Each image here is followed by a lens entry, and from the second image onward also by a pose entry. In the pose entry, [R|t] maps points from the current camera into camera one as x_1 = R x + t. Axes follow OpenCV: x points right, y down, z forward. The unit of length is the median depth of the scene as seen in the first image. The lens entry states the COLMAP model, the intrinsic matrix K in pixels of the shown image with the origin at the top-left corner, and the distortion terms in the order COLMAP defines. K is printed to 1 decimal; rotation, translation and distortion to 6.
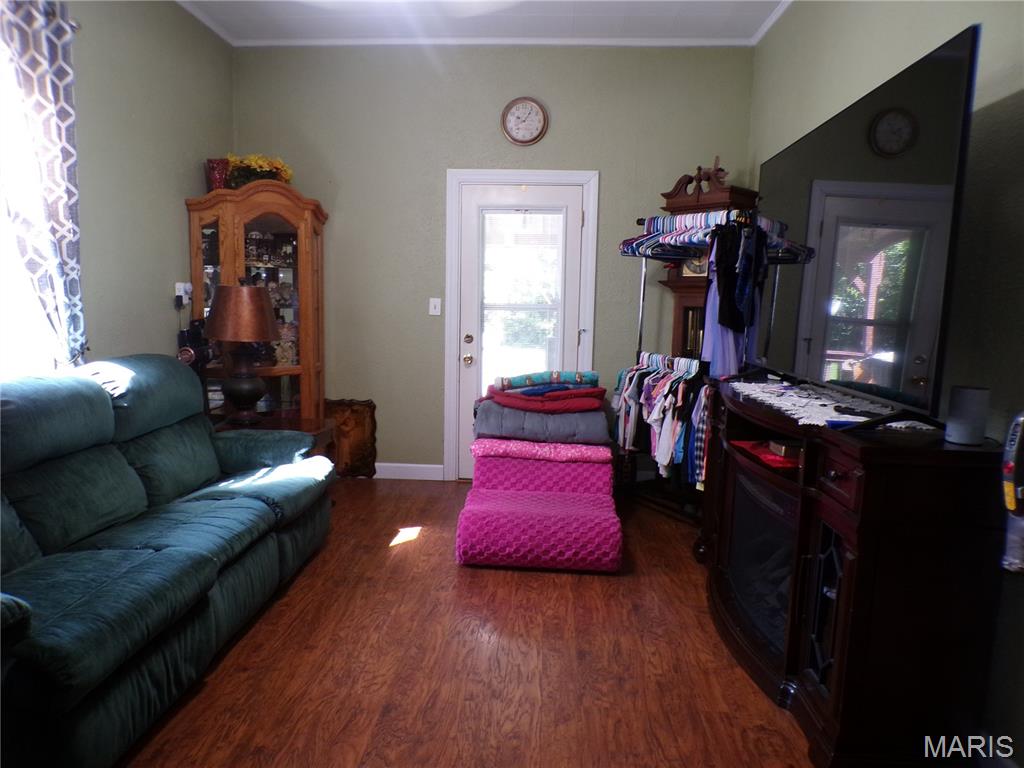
lens RADIAL K [[691.4, 0, 501.0], [0, 691.4, 389.7], [0, 0, 1]] dist [-0.049017, 0.022880]
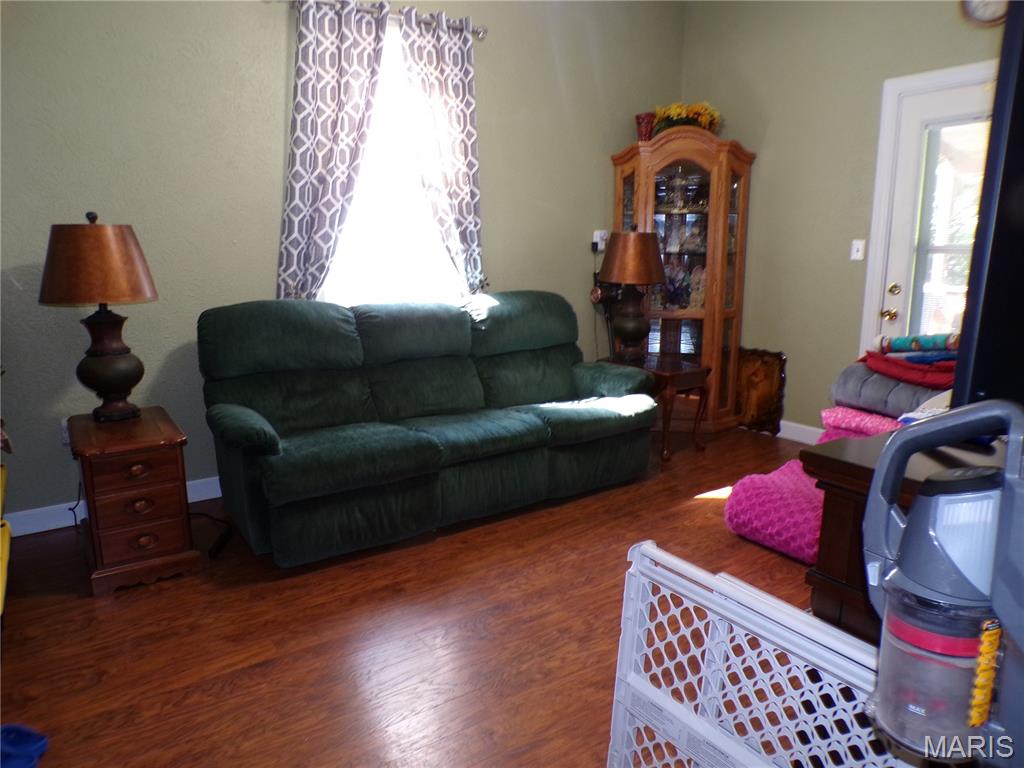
lens RADIAL K [[691.4, 0, 504.9], [0, 691.4, 382.2], [0, 0, 1]] dist [-0.049017, 0.022880]
pose [[0.618231, 0.132248, -0.774791, 0.360358], [-0.084453, 0.991214, 0.101801, -0.009154], [0.781446, 0.002497, 0.623968, 0.159983]]
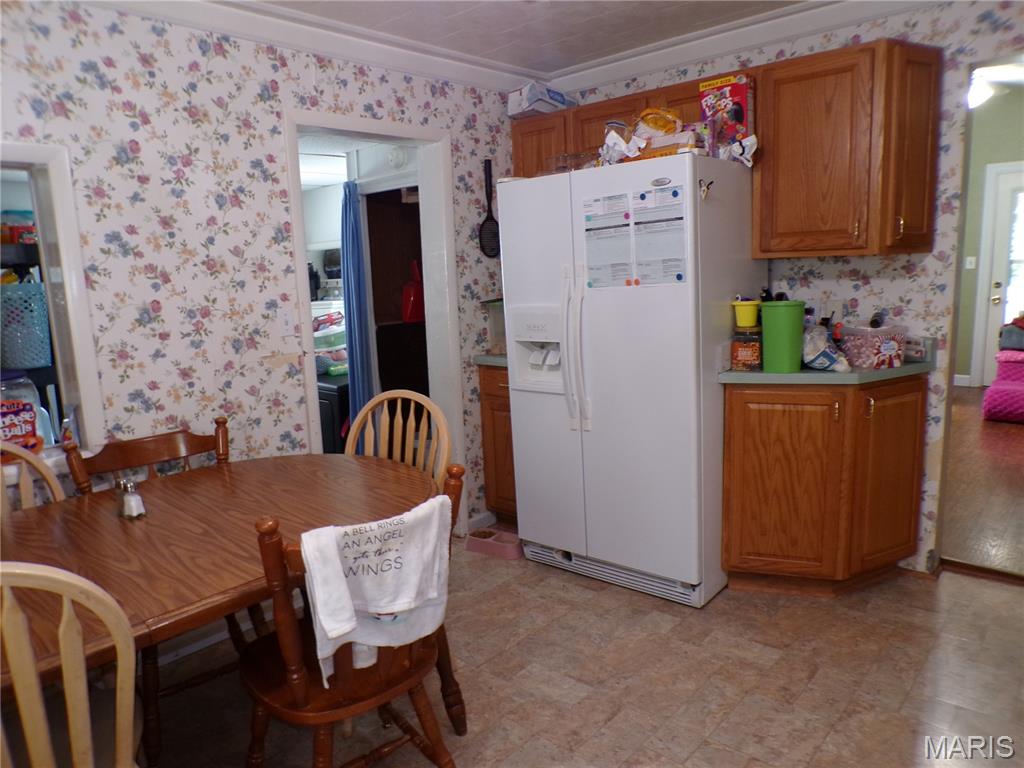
lens RADIAL K [[691.4, 0, 508.2], [0, 691.4, 386.1], [0, 0, 1]] dist [-0.049017, 0.022880]
pose [[0.791460, 0.057148, -0.608544, 0.018585], [-0.027964, 0.997962, 0.057349, 0.093400], [0.610581, -0.028372, 0.791445, -0.819122]]
